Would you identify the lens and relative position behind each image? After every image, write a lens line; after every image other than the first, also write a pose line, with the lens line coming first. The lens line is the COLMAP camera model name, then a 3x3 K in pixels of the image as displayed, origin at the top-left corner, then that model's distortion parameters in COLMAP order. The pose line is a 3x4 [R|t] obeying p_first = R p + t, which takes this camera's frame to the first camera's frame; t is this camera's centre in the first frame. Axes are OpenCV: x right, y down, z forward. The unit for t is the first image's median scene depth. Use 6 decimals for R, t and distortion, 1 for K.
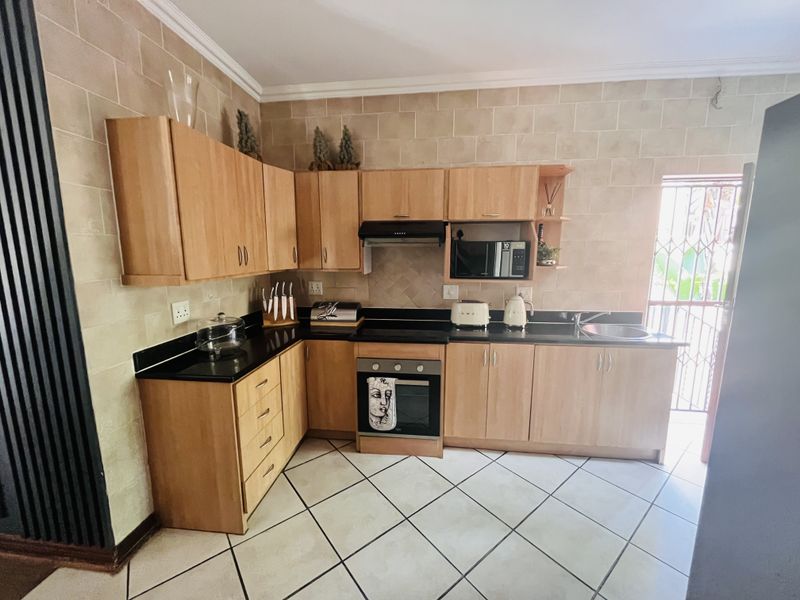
lens RADIAL K [[321.8, 0, 398.9], [0, 321.8, 299.3], [0, 0, 1]] dist [-0.003033, -0.000532]
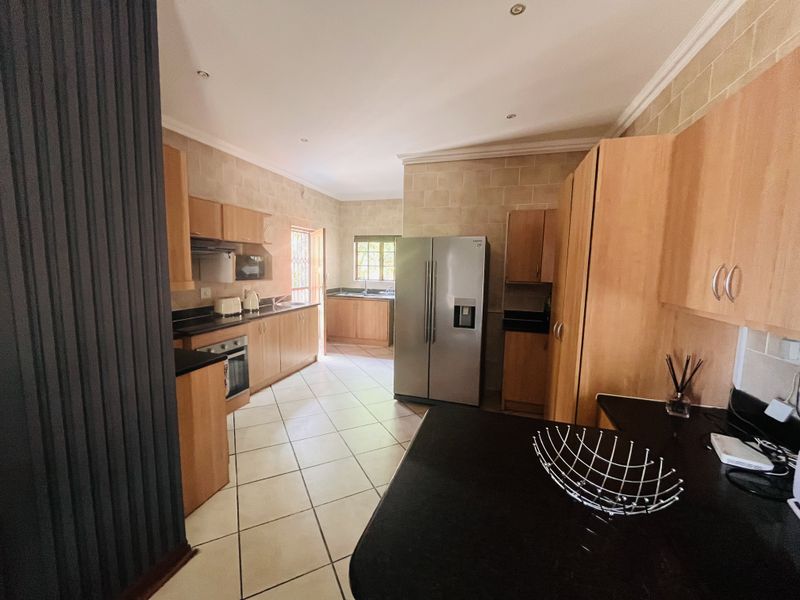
lens RADIAL K [[321.8, 0, 399.5], [0, 321.8, 299.5], [0, 0, 1]] dist [-0.003033, -0.000532]
pose [[0.176517, -0.101881, 0.979011, -1.090872], [0.126740, 0.988702, 0.080039, -0.001636], [-0.976104, 0.109951, 0.187435, 0.011882]]
